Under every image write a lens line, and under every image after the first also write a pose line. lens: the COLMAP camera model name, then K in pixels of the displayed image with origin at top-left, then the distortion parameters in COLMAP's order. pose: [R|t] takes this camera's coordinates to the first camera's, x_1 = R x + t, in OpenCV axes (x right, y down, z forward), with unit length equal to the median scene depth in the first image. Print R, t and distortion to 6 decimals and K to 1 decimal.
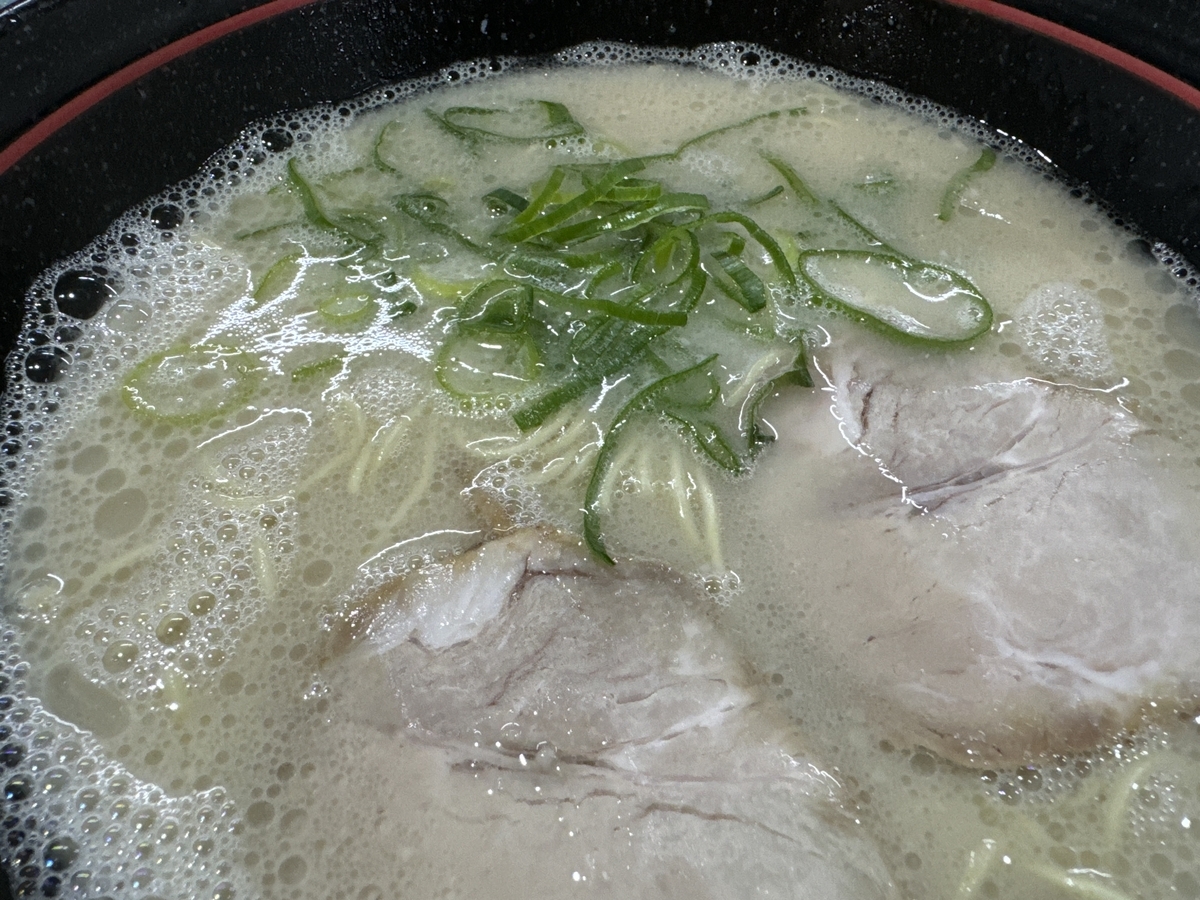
lens RADIAL K [[856.0, 0, 595.7], [0, 856.0, 447.2], [0, 0, 1]] dist [0.003840, -0.016325]
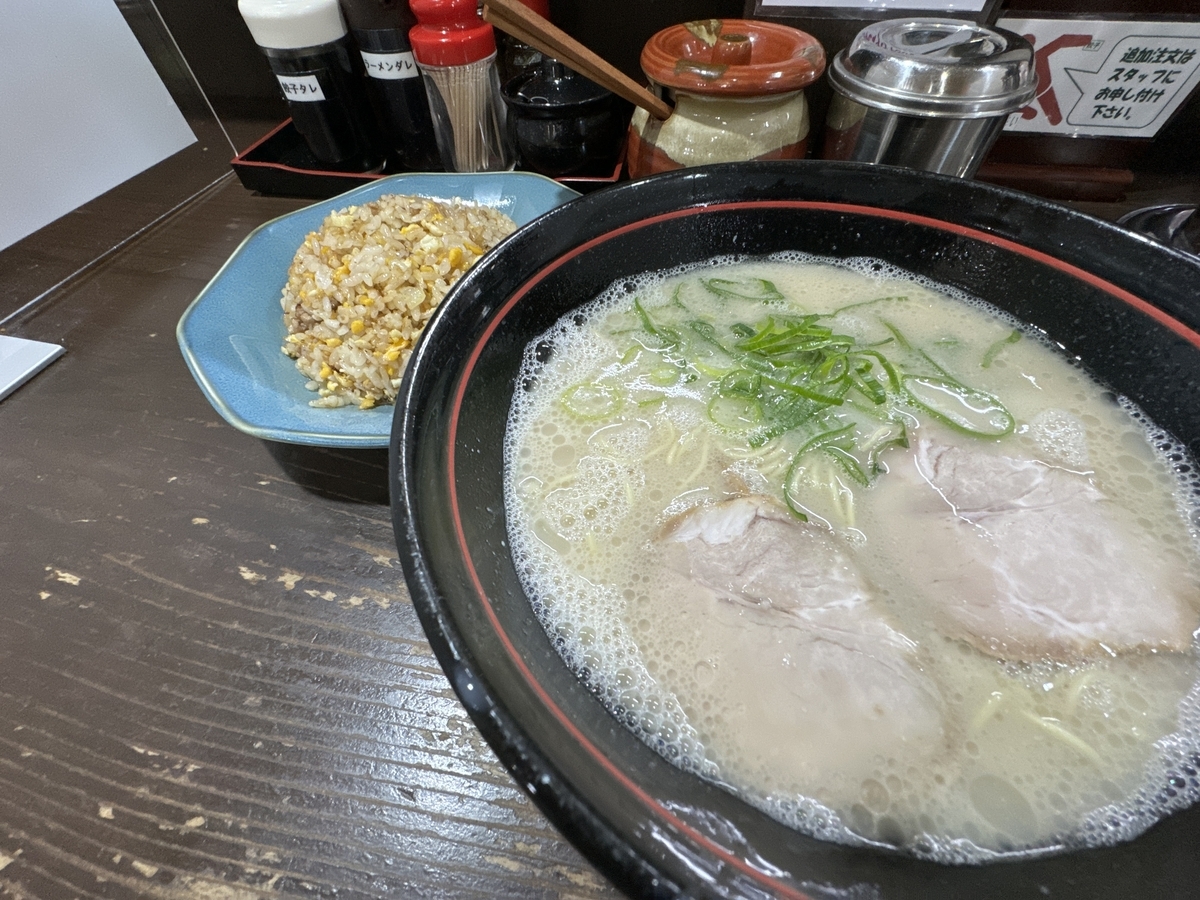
lens RADIAL K [[485.8, 0, 604.1], [0, 485.8, 447.6], [0, 0, 1]] dist [-0.011568, 0.001170]
pose [[0.972405, 0.152542, -0.176519, -0.218480], [-0.155180, 0.987886, -0.001153, 0.036732], [0.174205, 0.028513, 0.984297, -0.177788]]
